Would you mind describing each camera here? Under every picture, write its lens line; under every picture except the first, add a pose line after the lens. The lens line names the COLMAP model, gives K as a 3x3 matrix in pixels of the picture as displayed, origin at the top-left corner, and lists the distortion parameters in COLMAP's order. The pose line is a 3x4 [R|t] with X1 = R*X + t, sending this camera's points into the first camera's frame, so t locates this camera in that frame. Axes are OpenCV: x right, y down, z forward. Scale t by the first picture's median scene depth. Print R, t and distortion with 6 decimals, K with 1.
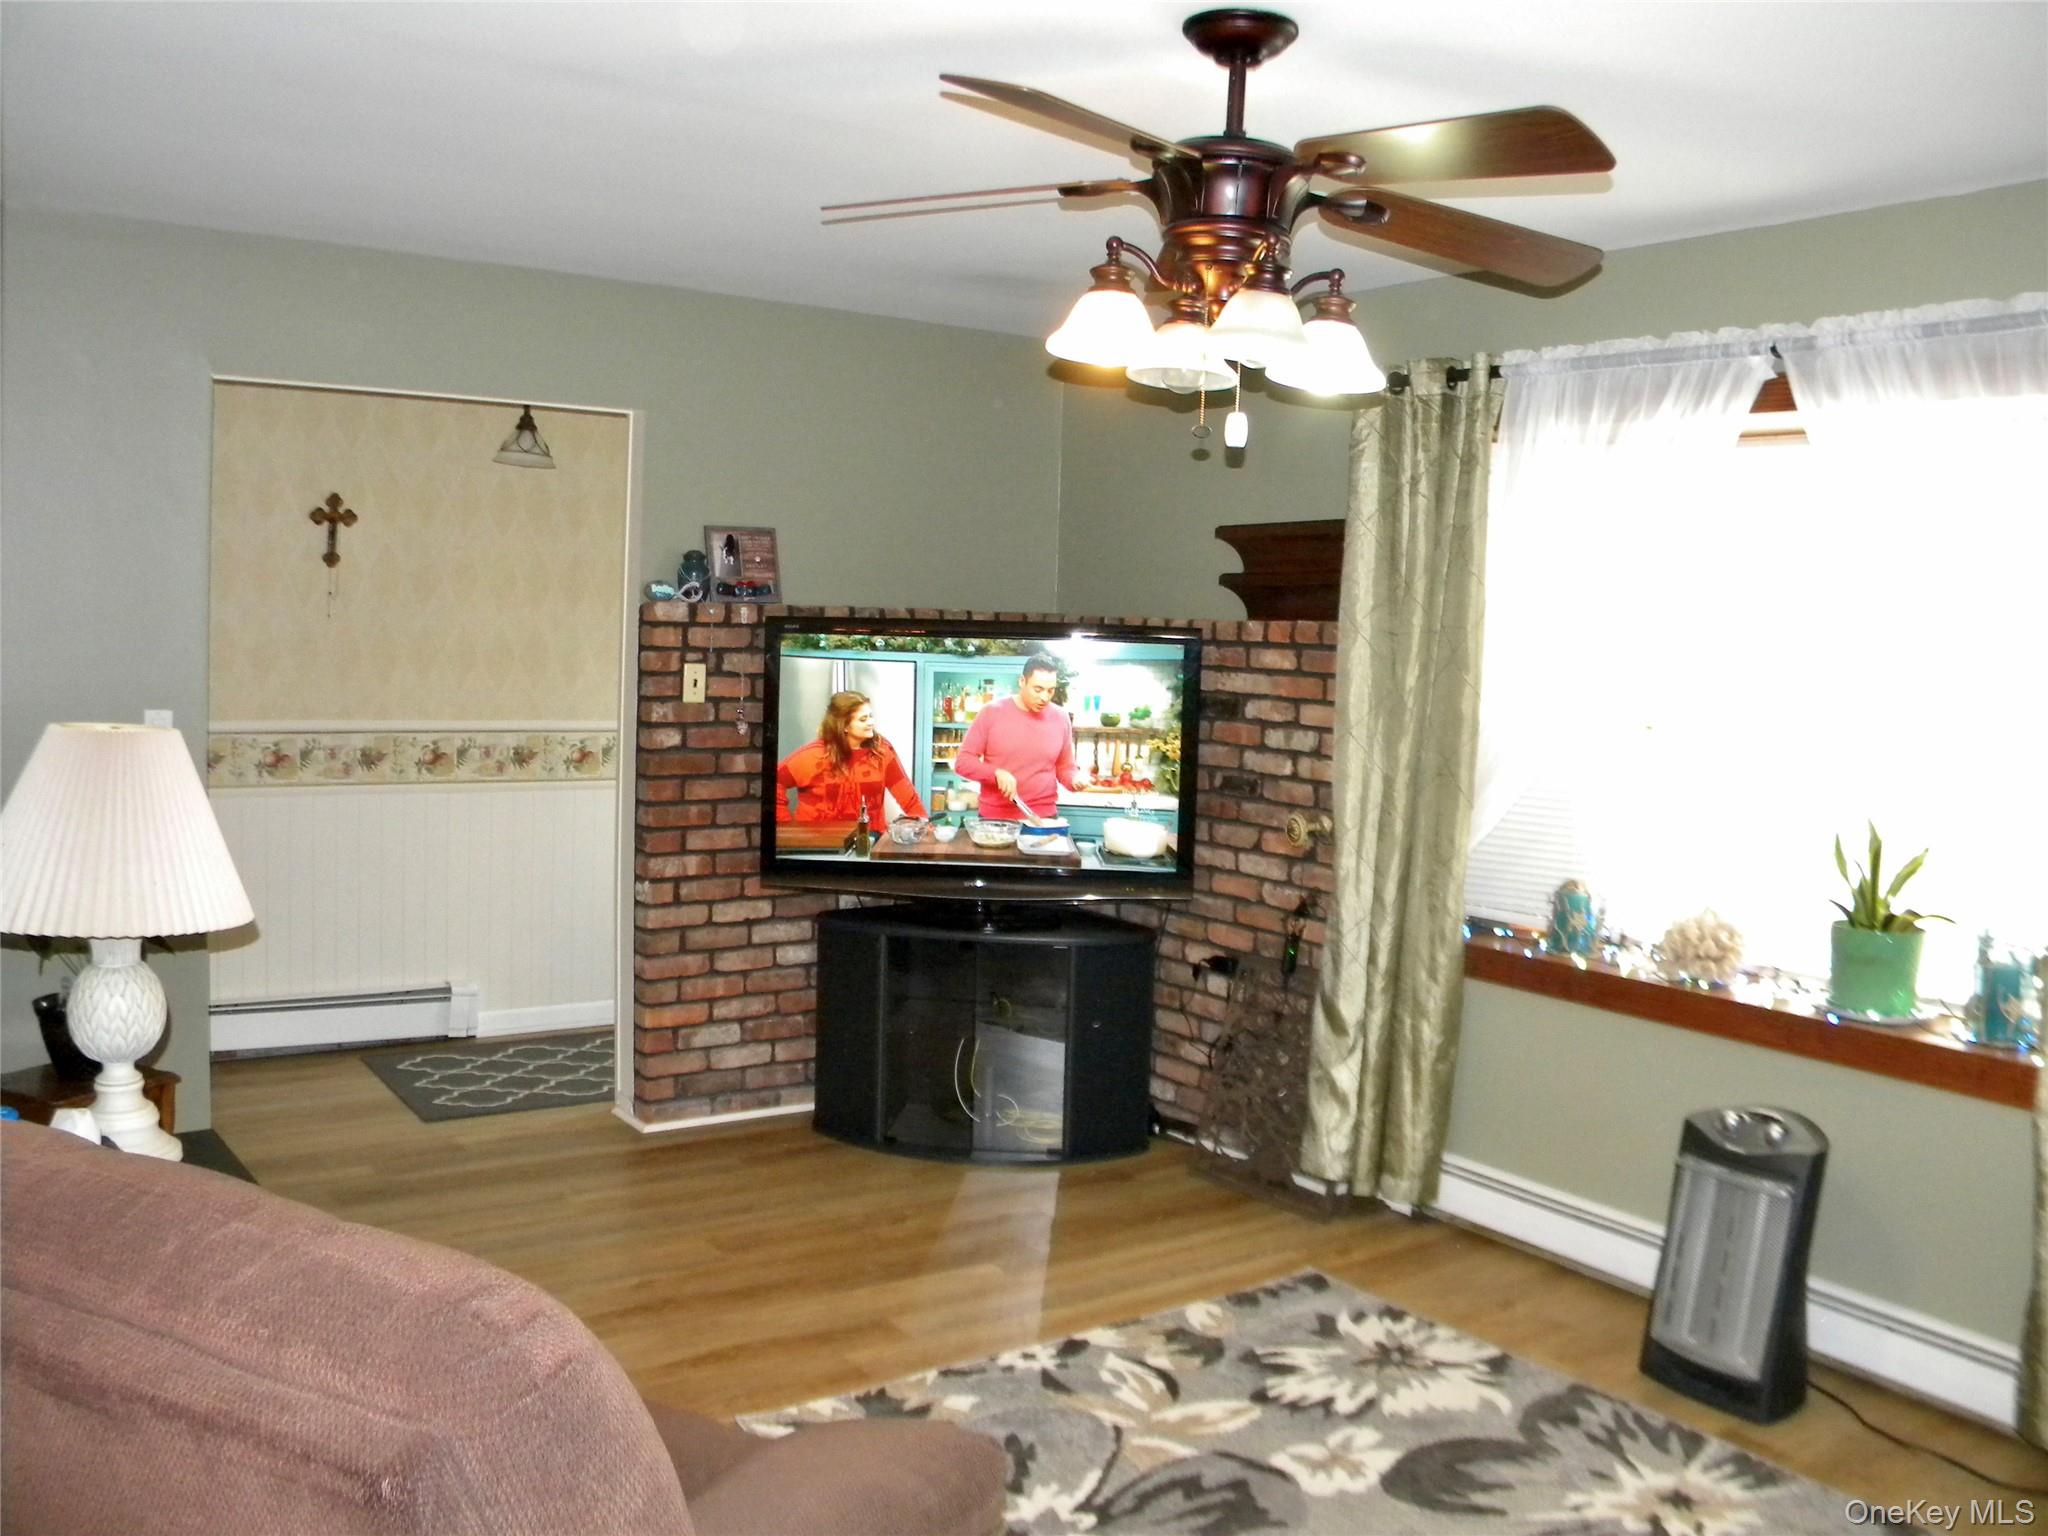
lens RADIAL K [[1722.6, 0, 1034.2], [0, 1722.6, 741.7], [0, 0, 1]] dist [-0.194928, 0.166238]
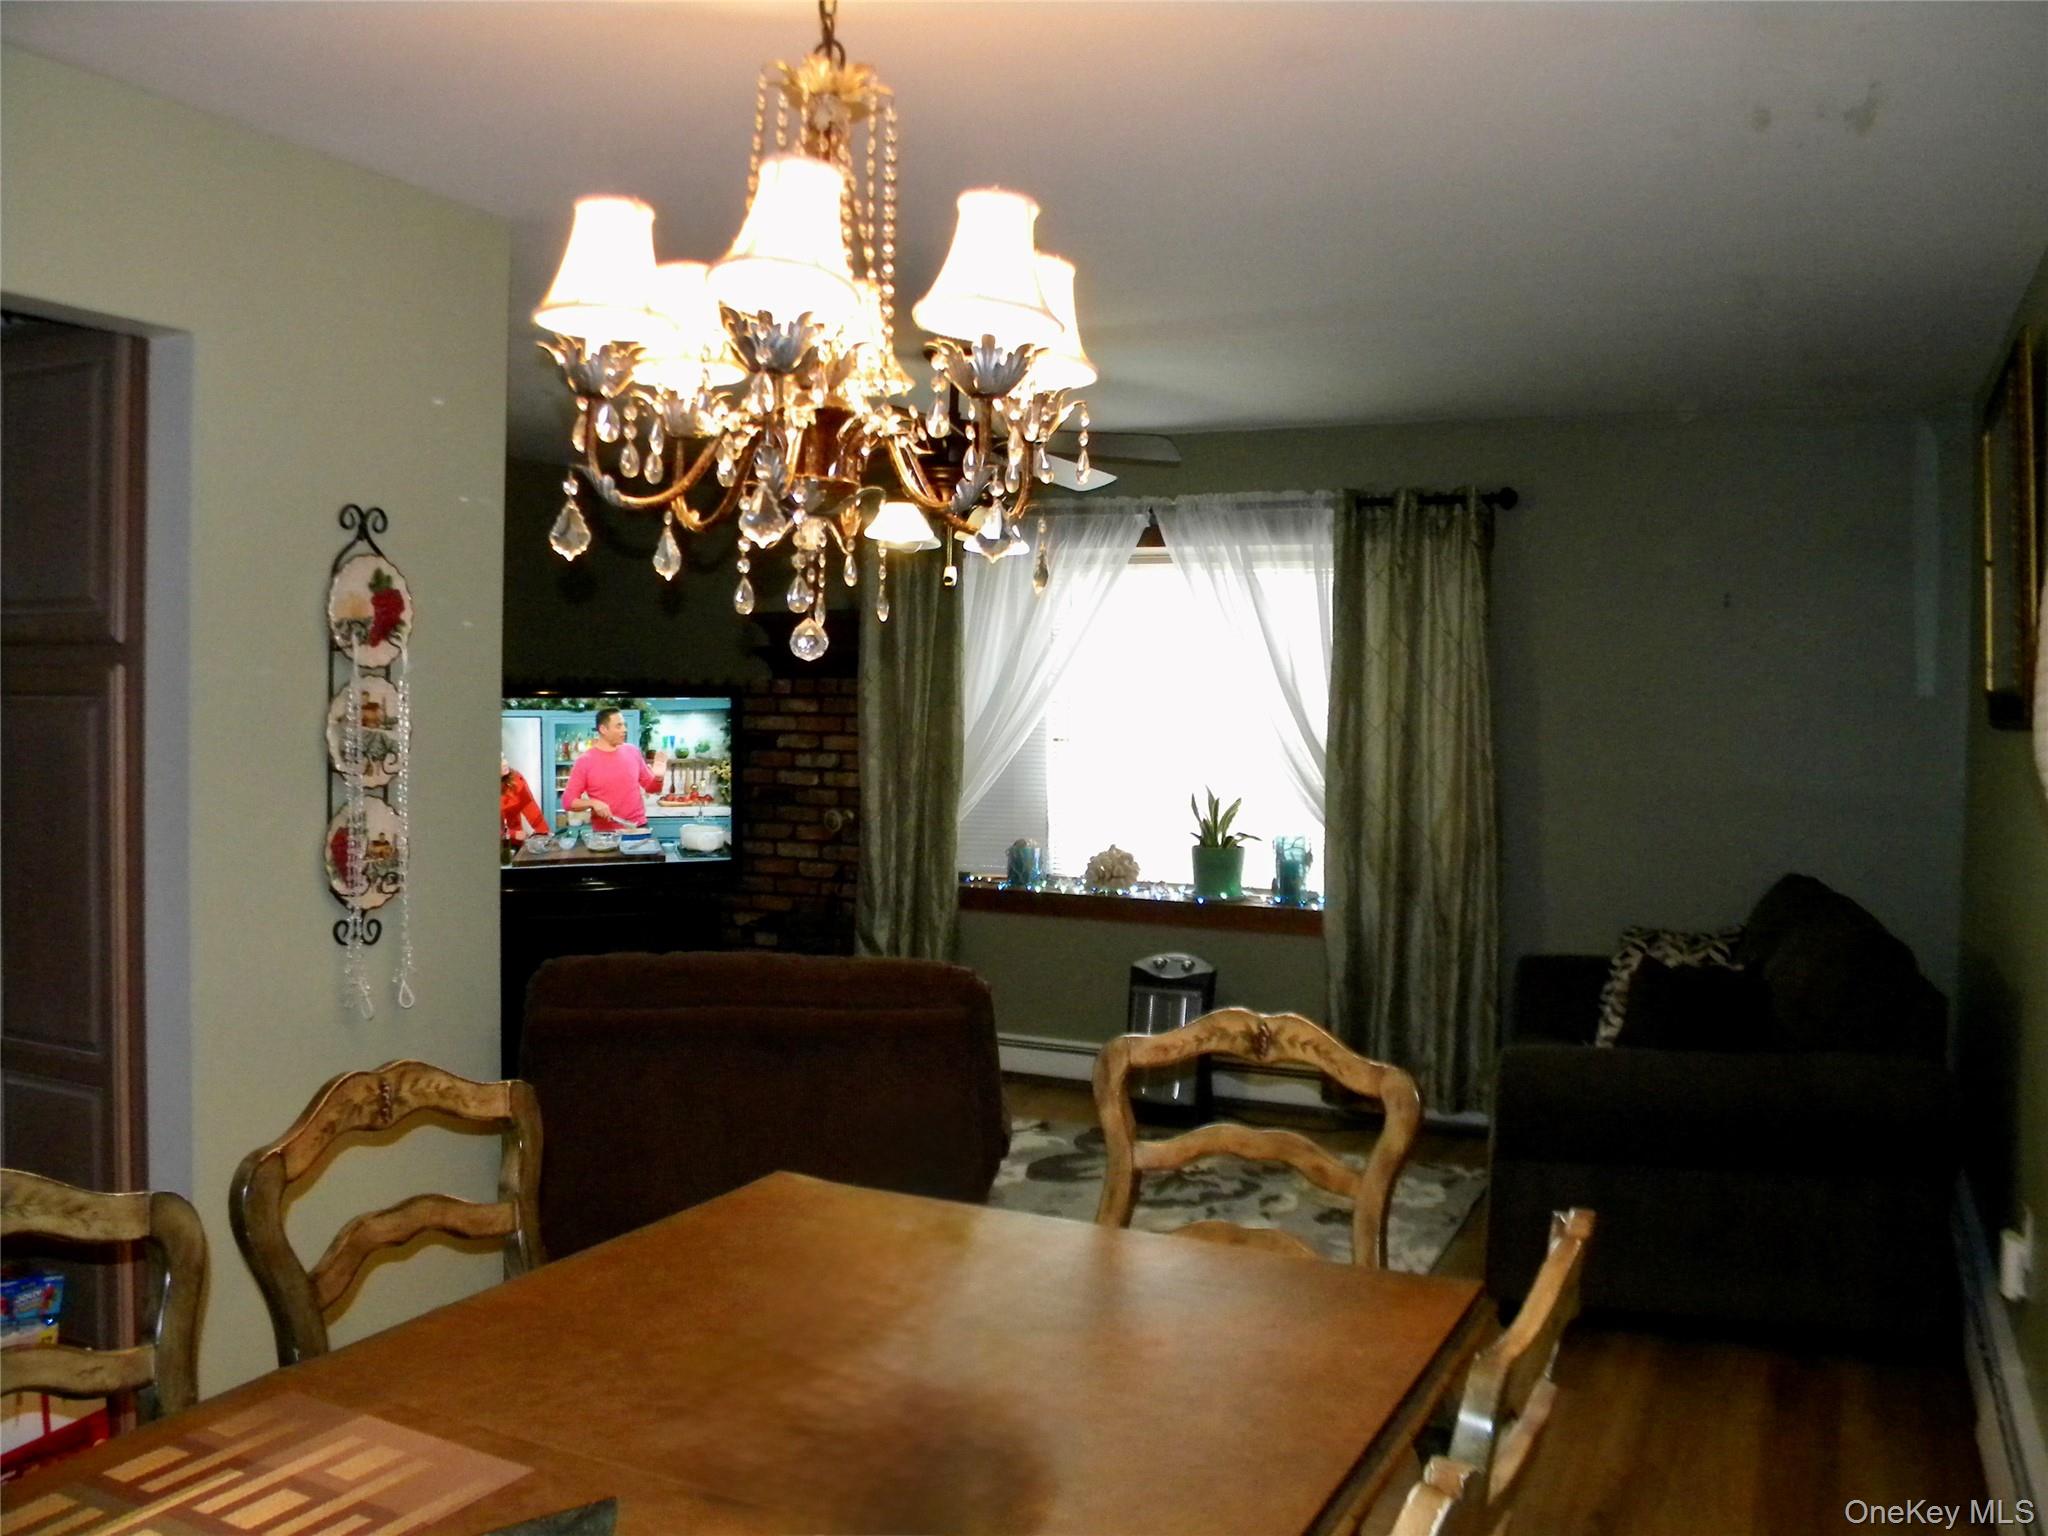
lens RADIAL K [[1722.6, 0, 1034.2], [0, 1722.6, 741.7], [0, 0, 1]] dist [-0.194928, 0.166238]
pose [[0.873532, -0.043175, 0.484848, -0.385966], [0.056150, 0.998347, -0.012263, 0.010986], [-0.483517, 0.037937, 0.874512, -0.351891]]
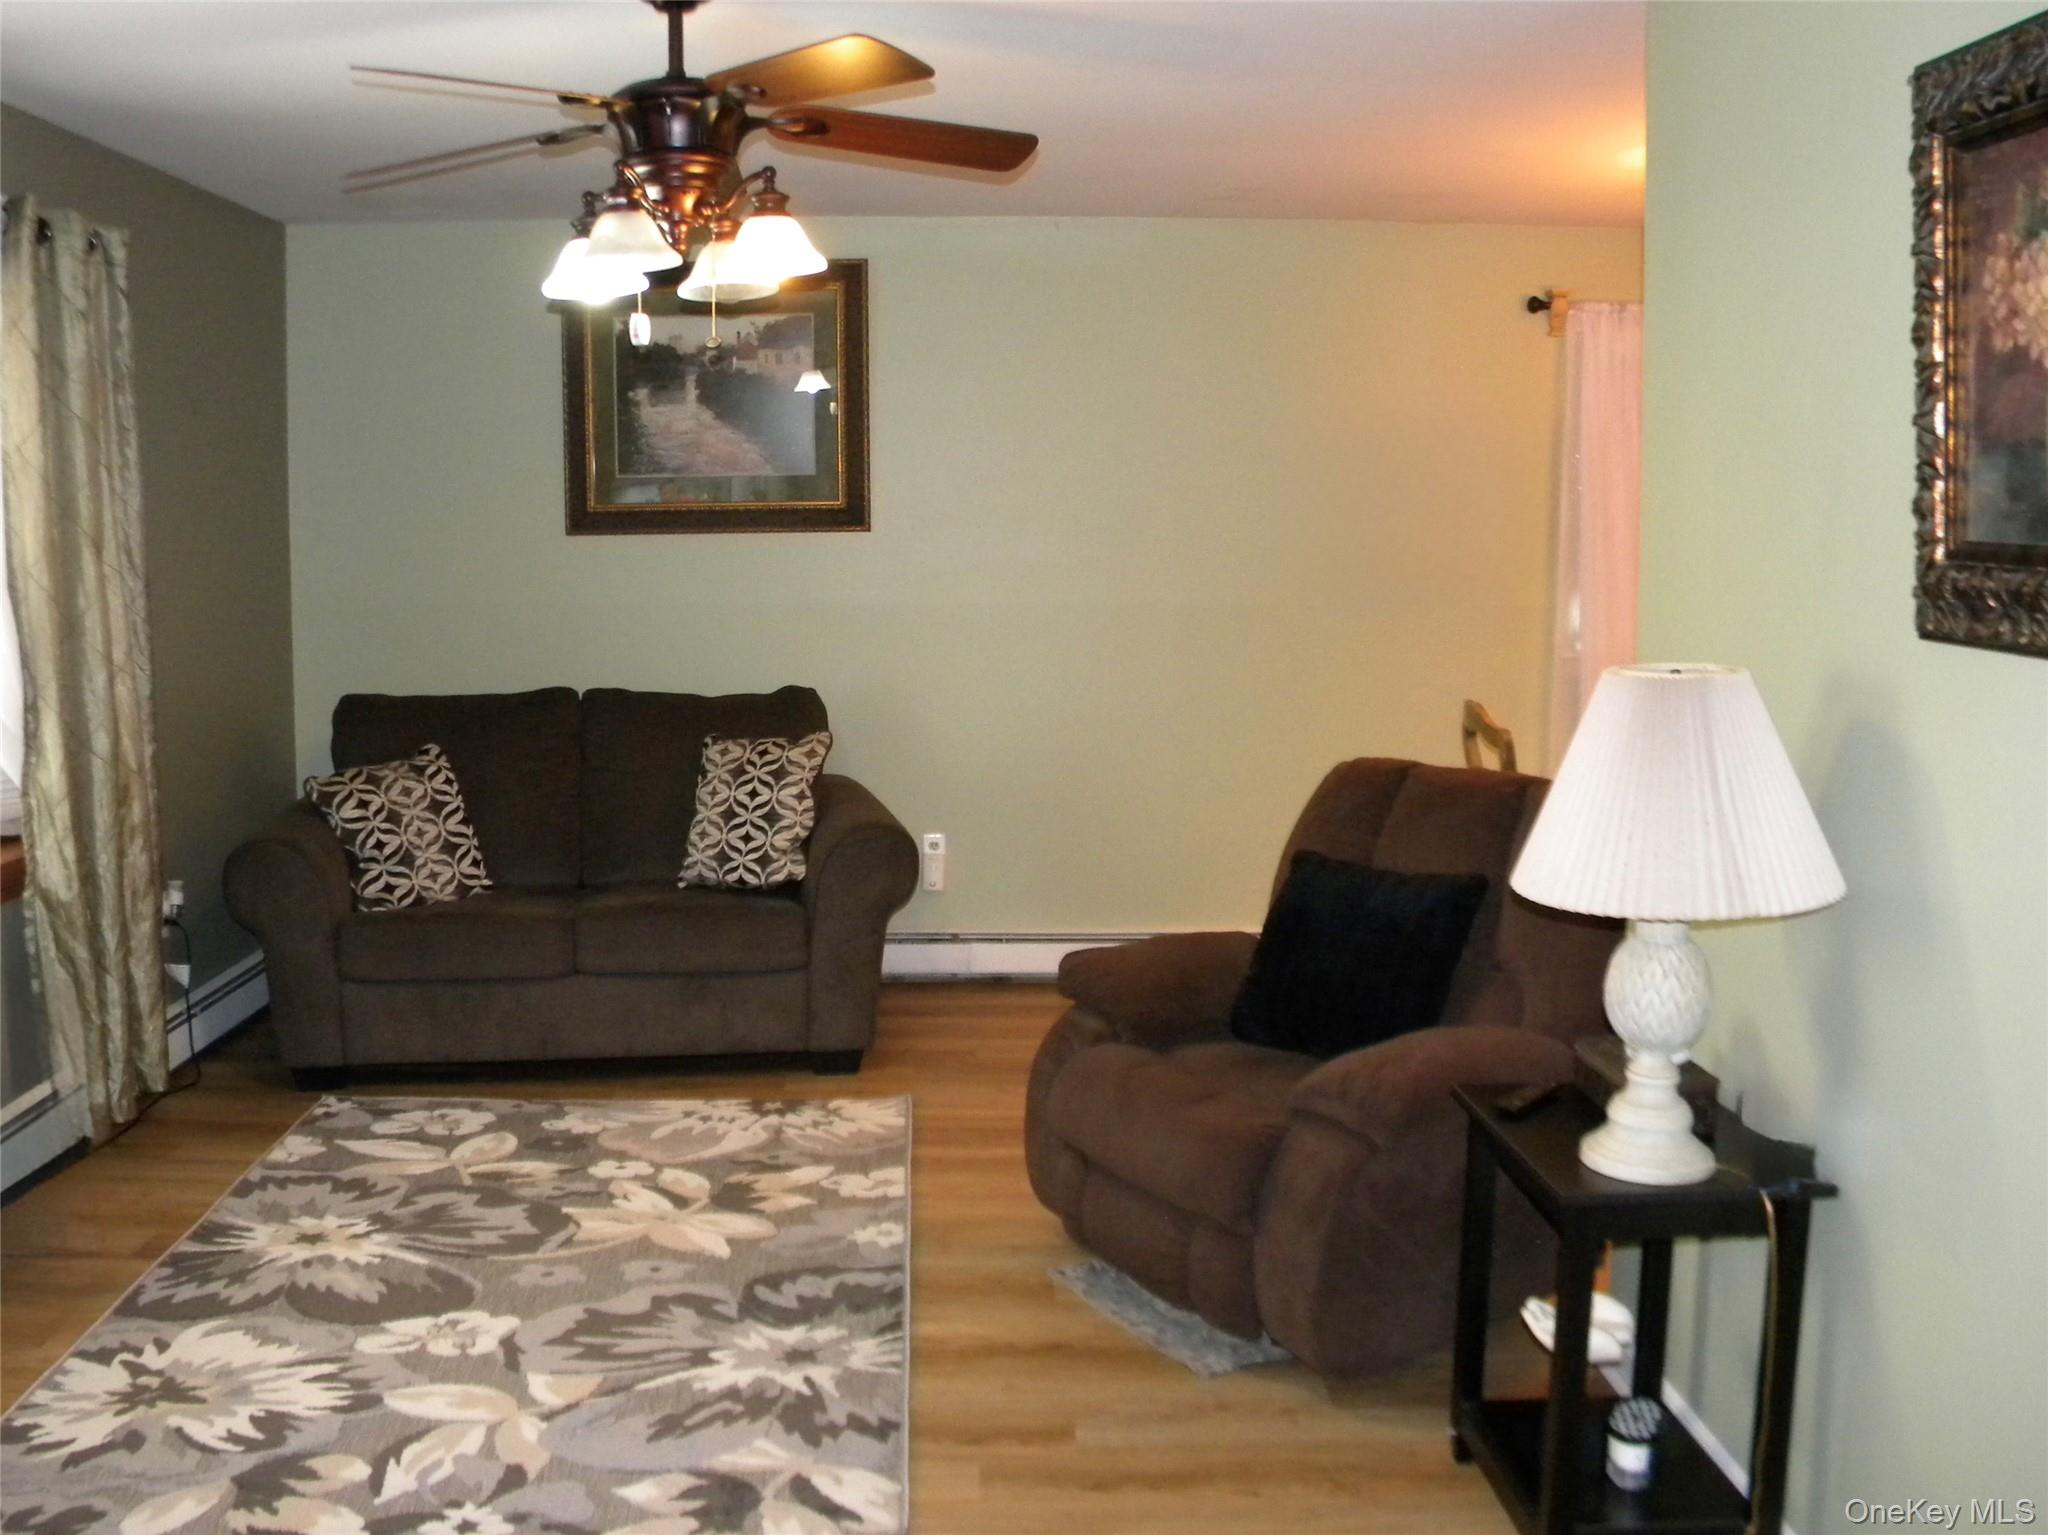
lens RADIAL K [[1722.6, 0, 1034.2], [0, 1722.6, 741.2], [0, 0, 1]] dist [-0.194928, 0.166238]
pose [[-0.830094, -0.113924, 0.545862, -0.396865], [-0.006024, 0.980683, 0.195513, -0.076663], [-0.557591, 0.159006, -0.814745, 0.991142]]
